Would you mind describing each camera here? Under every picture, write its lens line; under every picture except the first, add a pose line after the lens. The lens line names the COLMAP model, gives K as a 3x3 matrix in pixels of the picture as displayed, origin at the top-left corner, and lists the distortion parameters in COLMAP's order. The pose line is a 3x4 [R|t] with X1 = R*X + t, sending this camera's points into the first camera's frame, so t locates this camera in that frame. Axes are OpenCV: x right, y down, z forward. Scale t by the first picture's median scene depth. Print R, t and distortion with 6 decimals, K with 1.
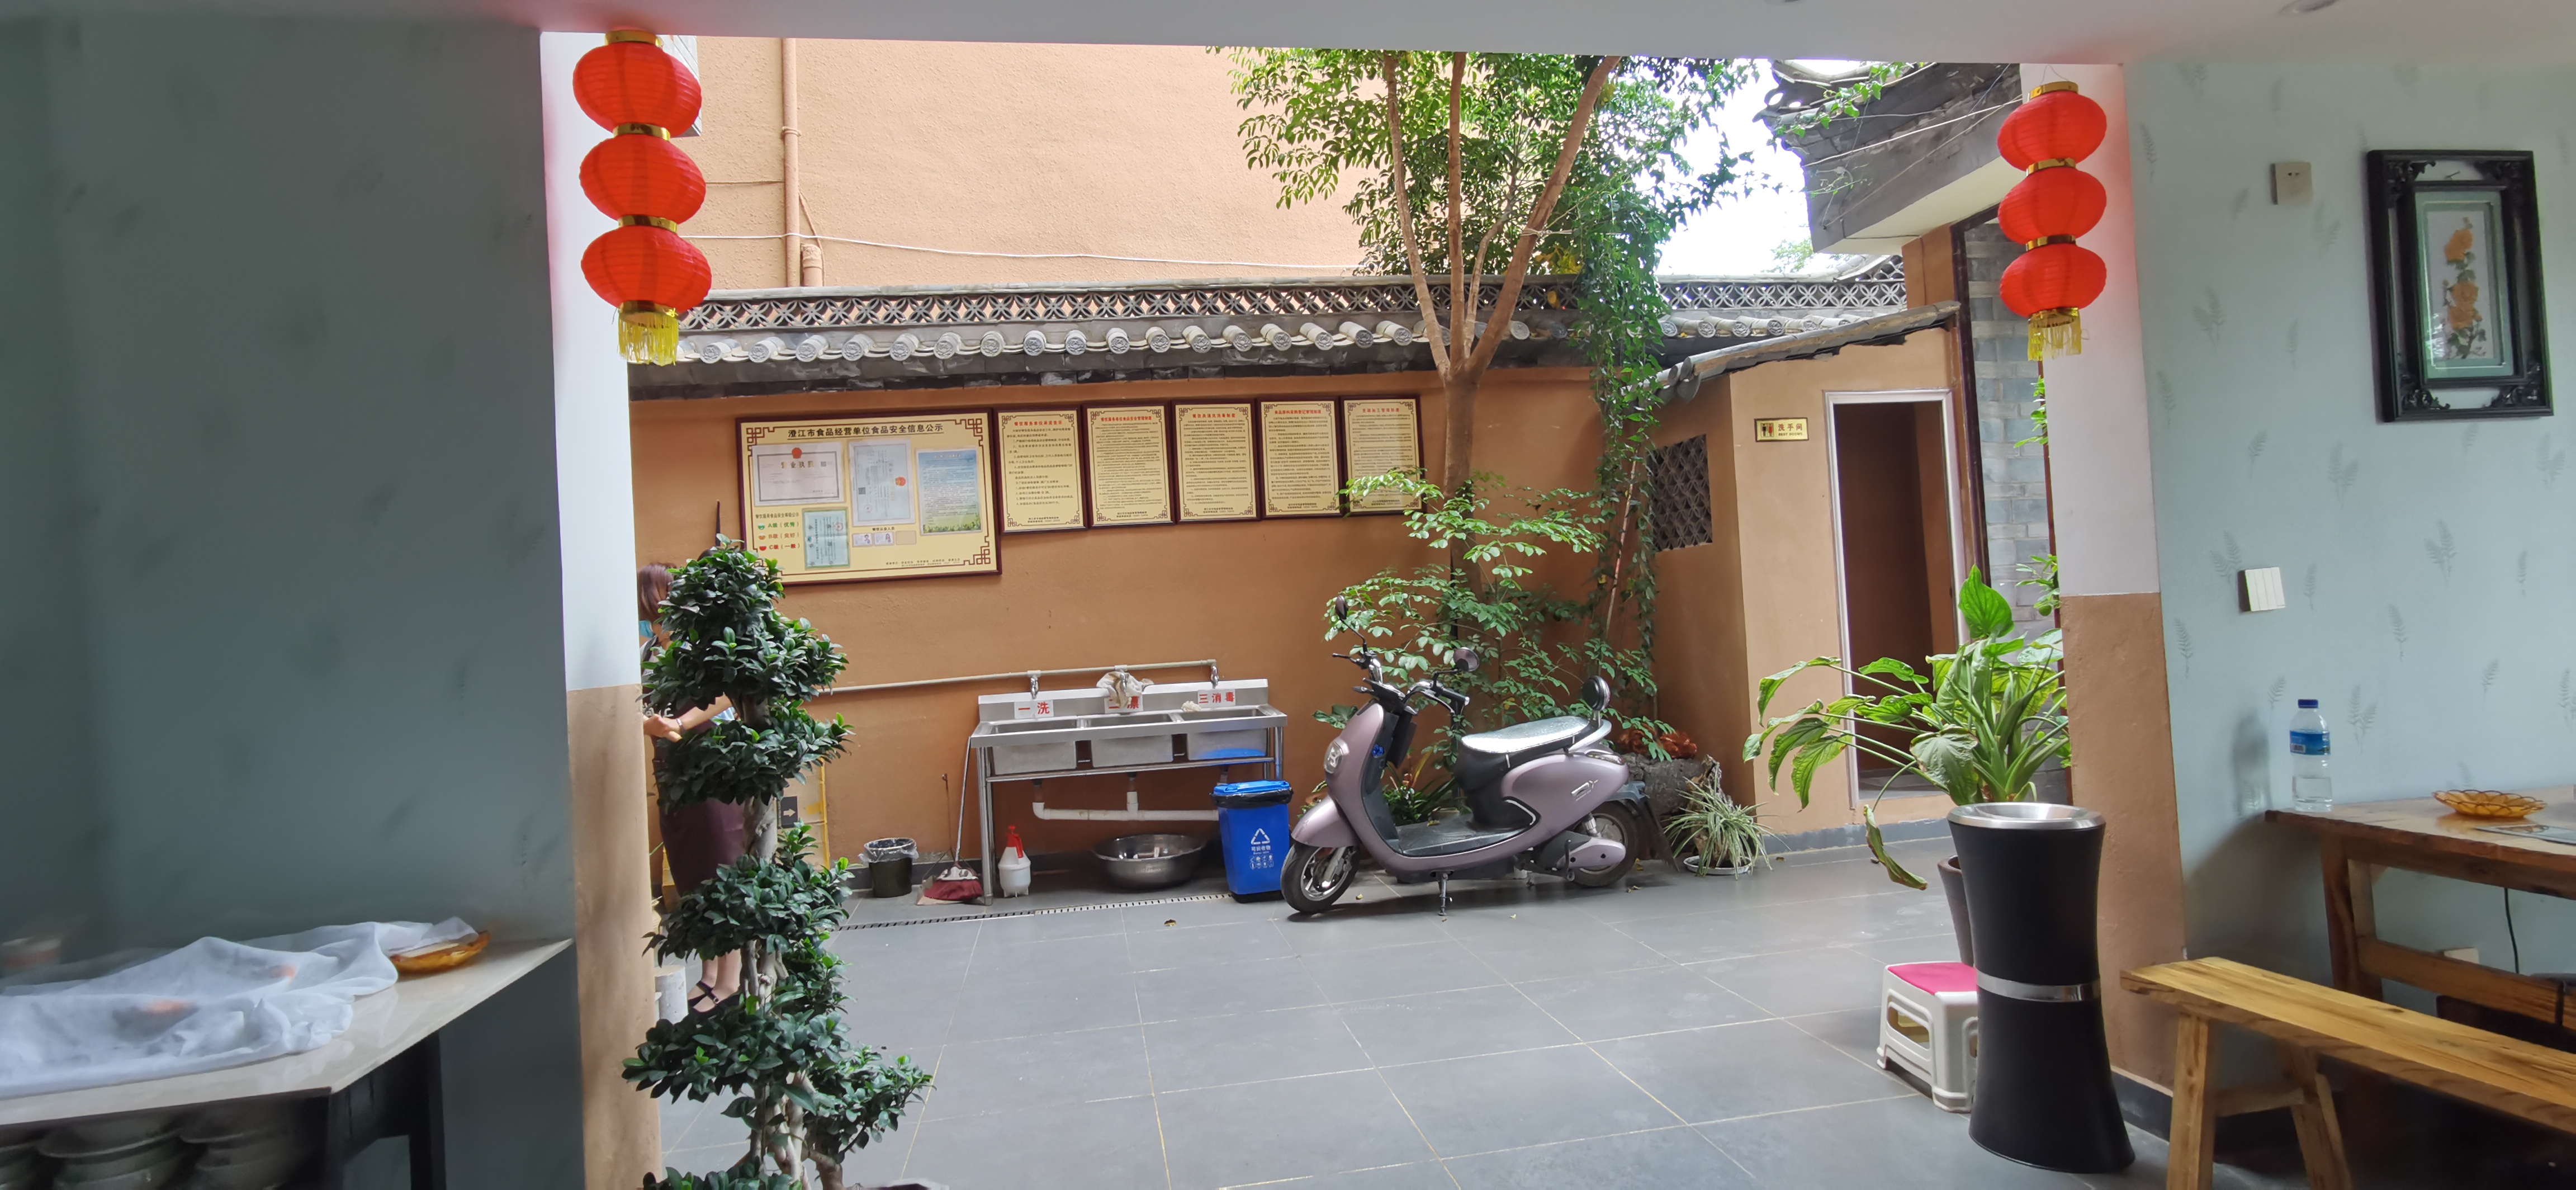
lens RADIAL K [[1266.9, 0, 1313.5], [0, 1266.9, 611.4], [0, 0, 1]] dist [-0.020811, 0.001414]
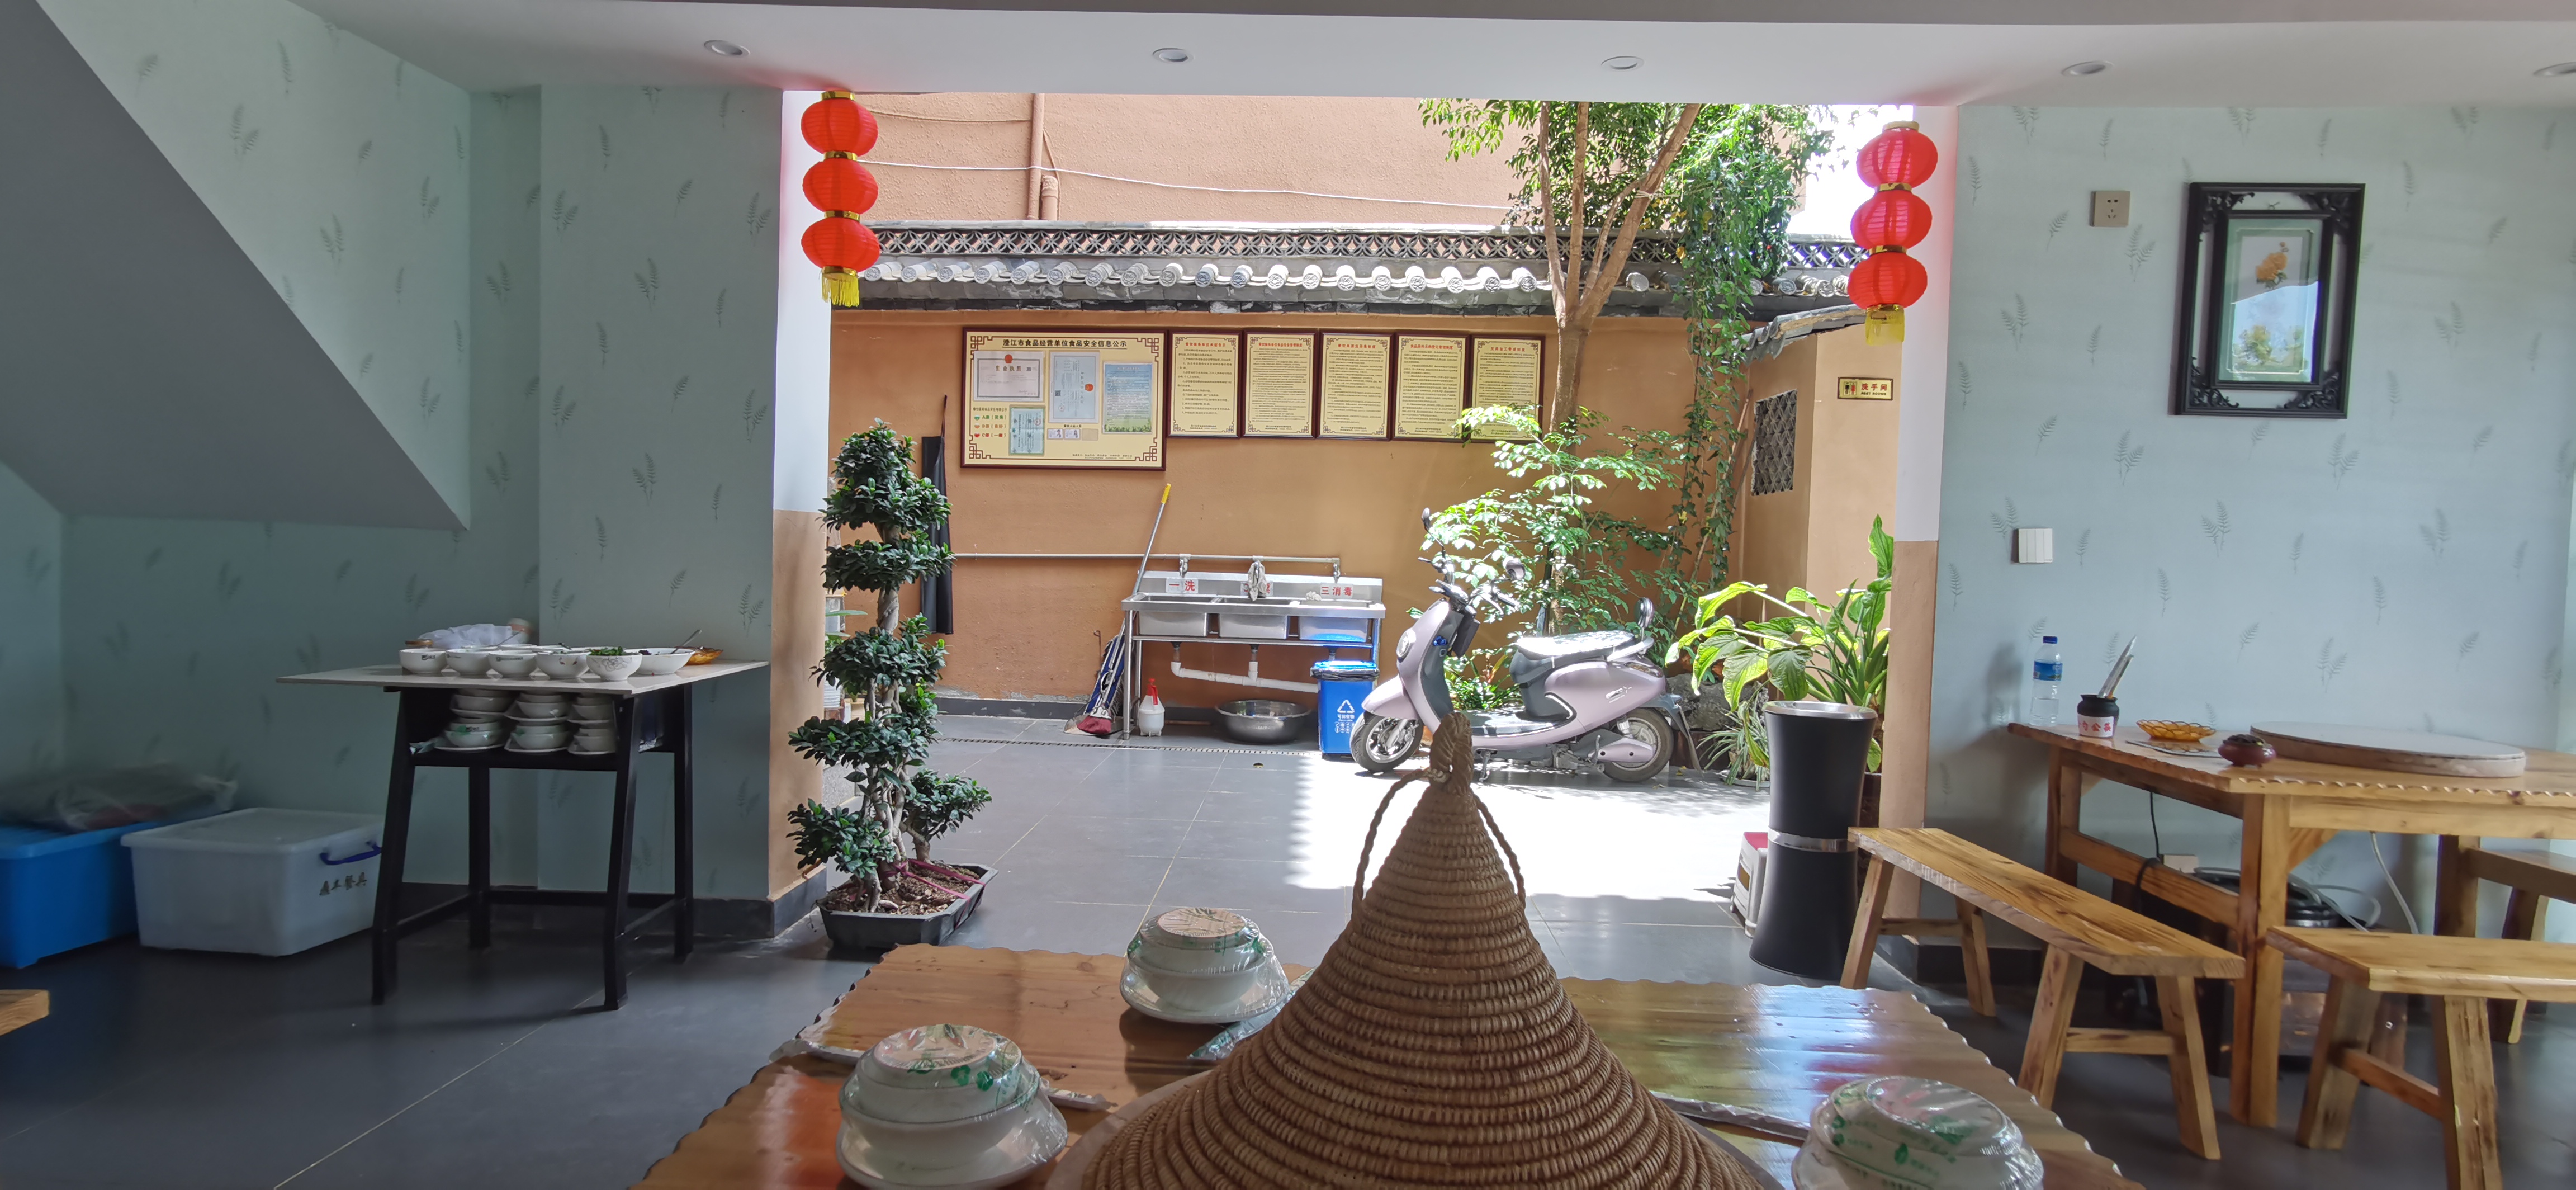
lens RADIAL K [[1266.9, 0, 1313.5], [0, 1266.9, 611.4], [0, 0, 1]] dist [-0.020811, 0.001414]
pose [[0.976967, 0.093984, -0.191579, 0.138750], [-0.082043, 0.994213, 0.069353, 0.008452], [0.196989, -0.052038, 0.979024, -0.155130]]
